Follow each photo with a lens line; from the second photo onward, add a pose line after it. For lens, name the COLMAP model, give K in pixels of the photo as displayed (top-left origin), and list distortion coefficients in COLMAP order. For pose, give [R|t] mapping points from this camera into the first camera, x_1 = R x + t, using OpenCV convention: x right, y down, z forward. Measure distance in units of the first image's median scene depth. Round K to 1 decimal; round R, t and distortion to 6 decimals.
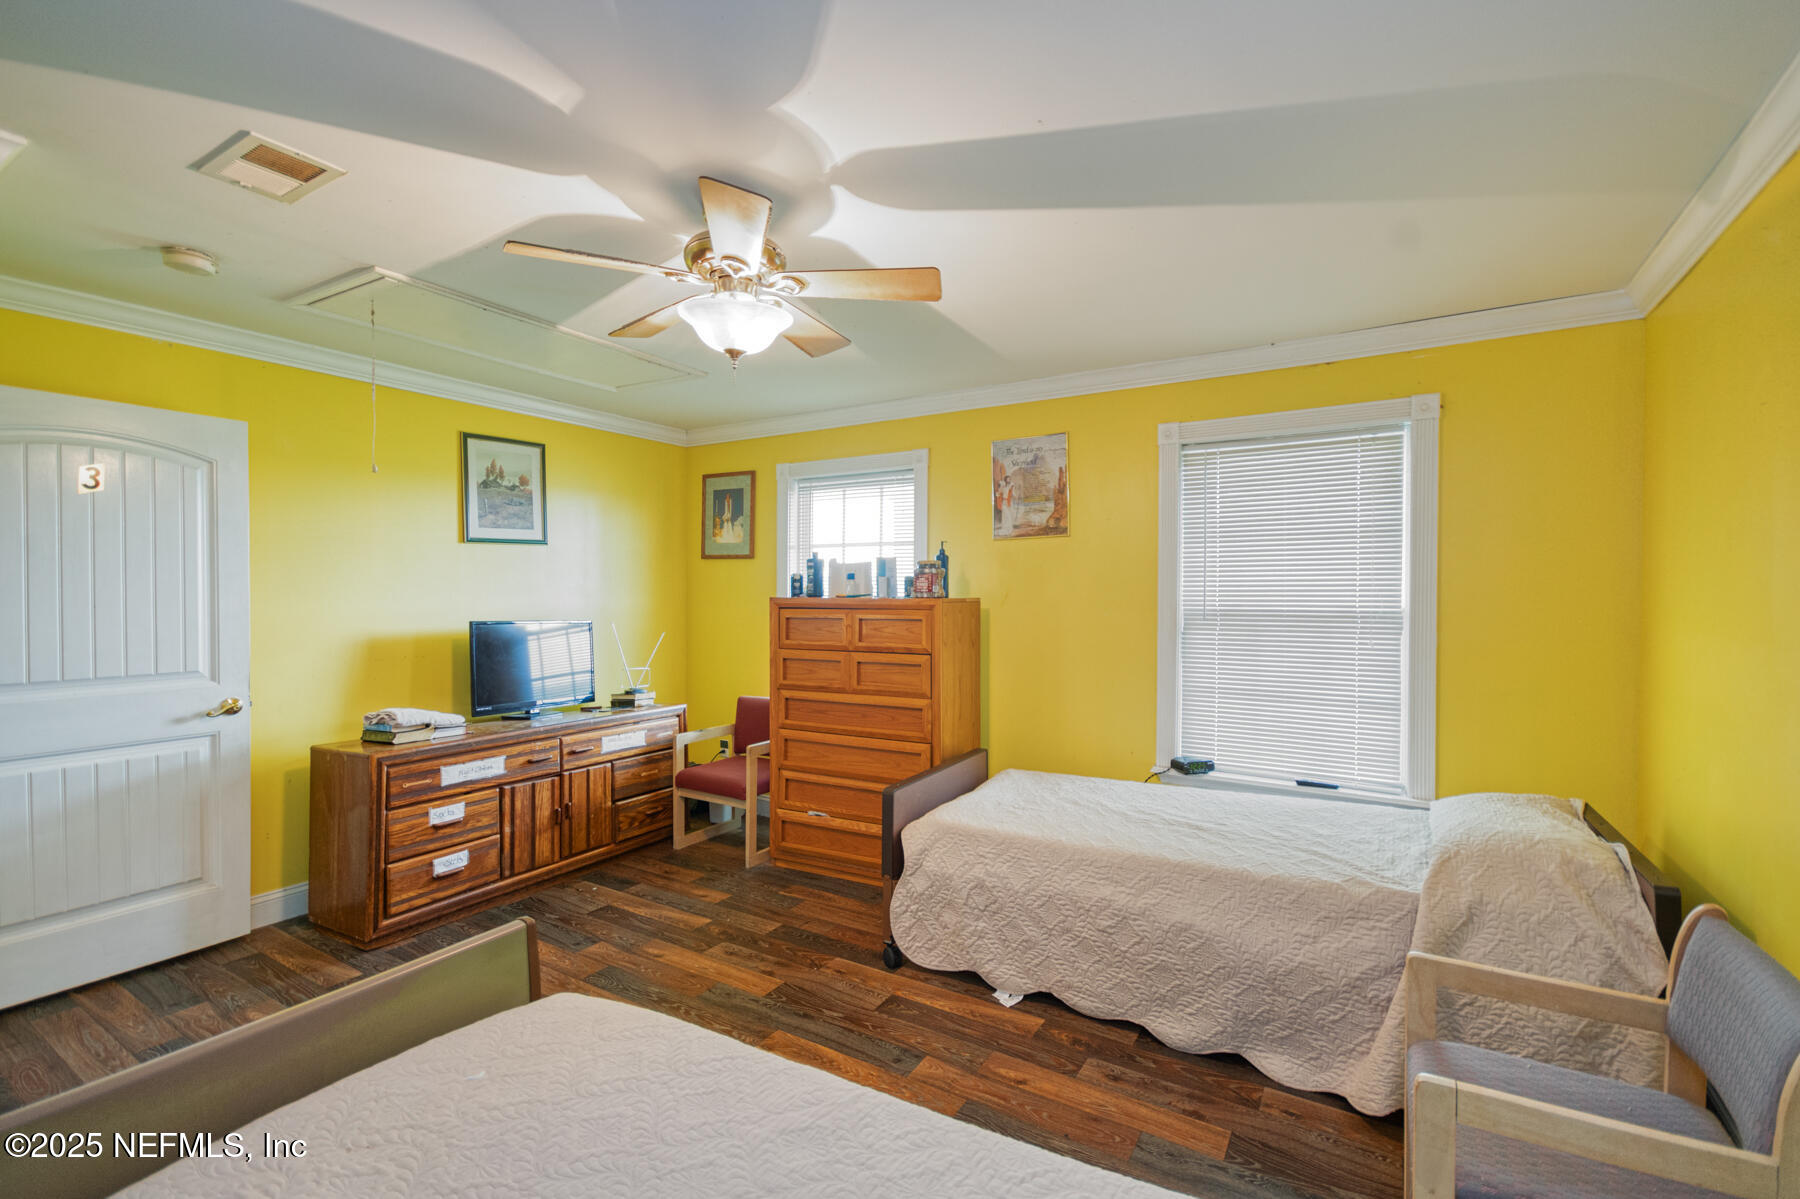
lens RADIAL K [[793.7, 0, 905.9], [0, 793.7, 600.7], [0, 0, 1]] dist [0.011535, 0.000071]
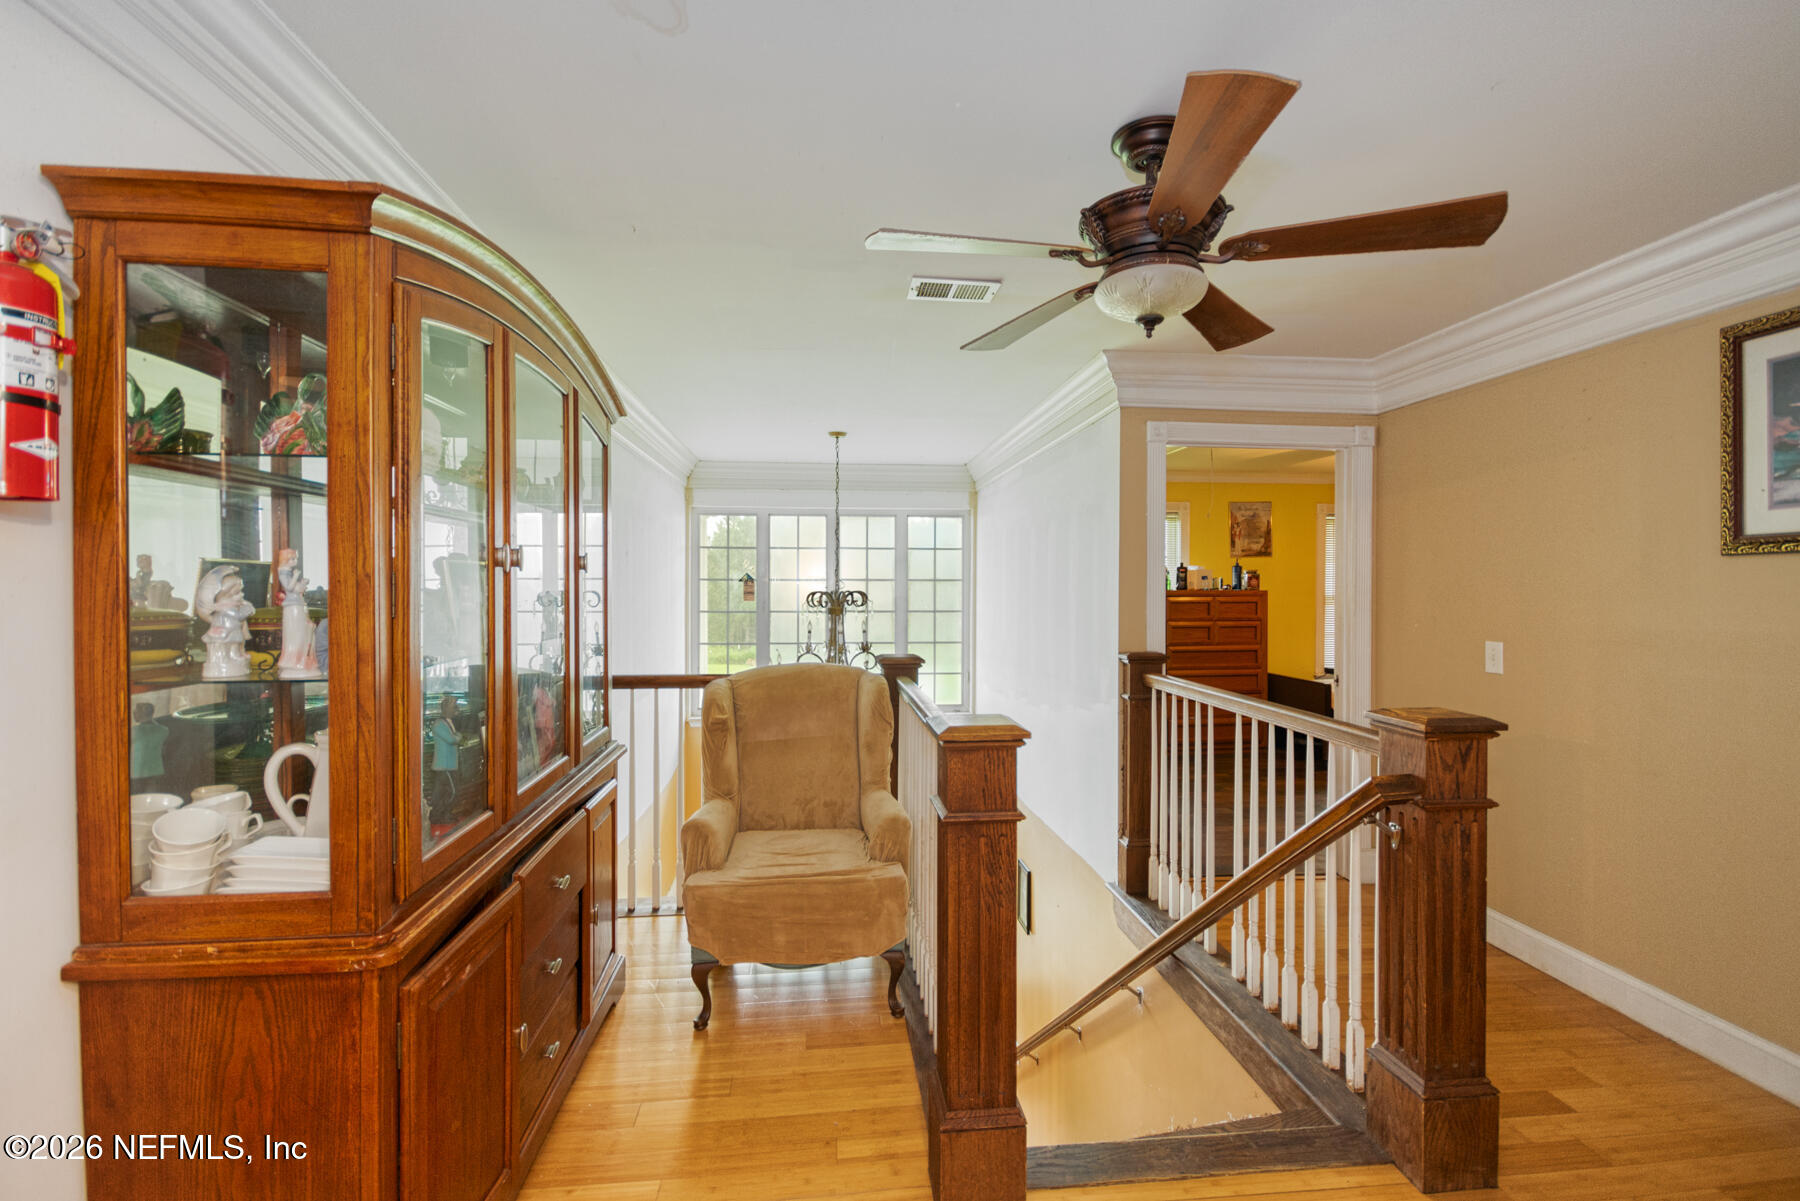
lens RADIAL K [[770.0, 0, 897.1], [0, 770.0, 595.9], [0, 0, 1]] dist [0.021780, -0.014215]
pose [[0.795612, -0.006825, 0.605768, -1.609412], [0.007861, 0.999969, 0.000942, 0.002720], [-0.605756, 0.004012, 0.795641, 0.075235]]
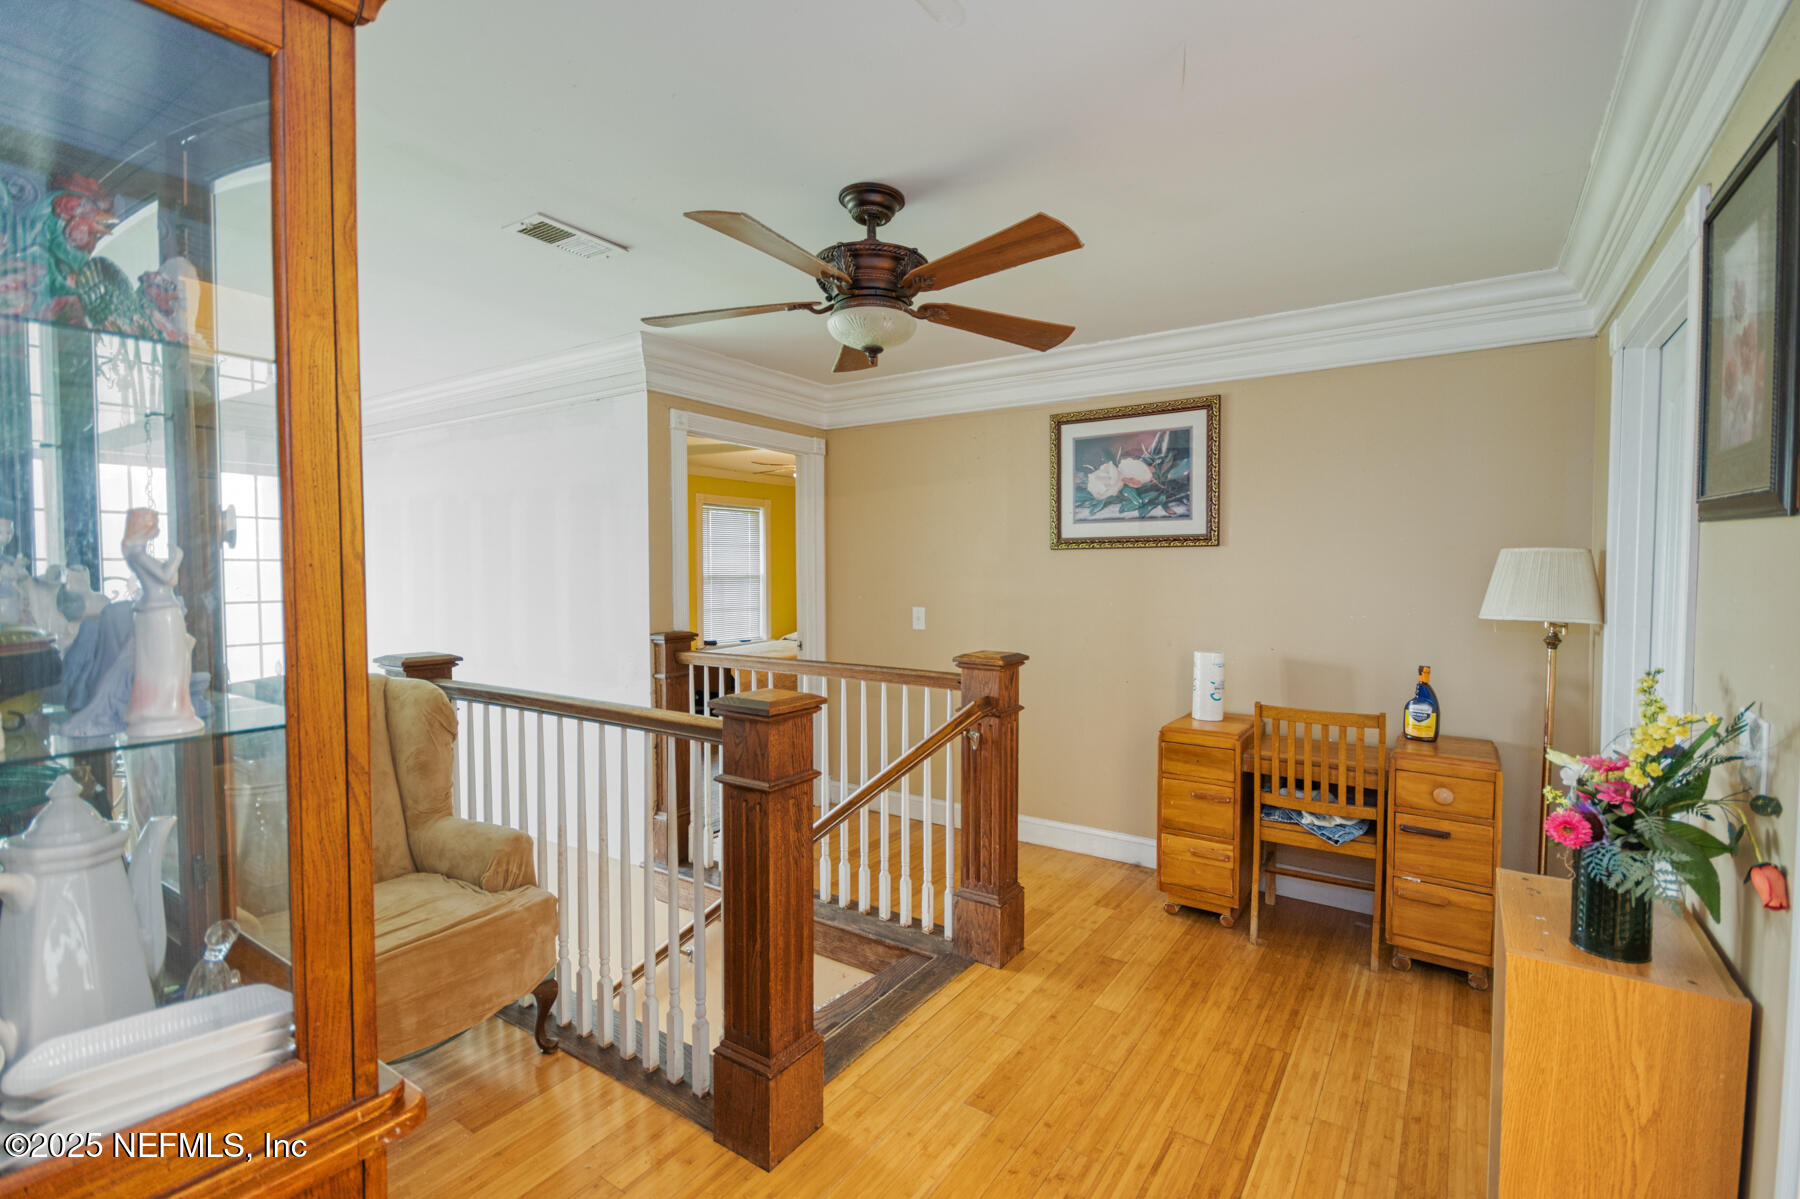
lens RADIAL K [[793.7, 0, 905.9], [0, 793.7, 600.7], [0, 0, 1]] dist [0.011535, 0.000071]
pose [[0.057536, -0.041901, 0.997464, -1.770238], [0.015555, 0.999035, 0.041070, -0.001410], [-0.998222, 0.013153, 0.058132, 0.269937]]
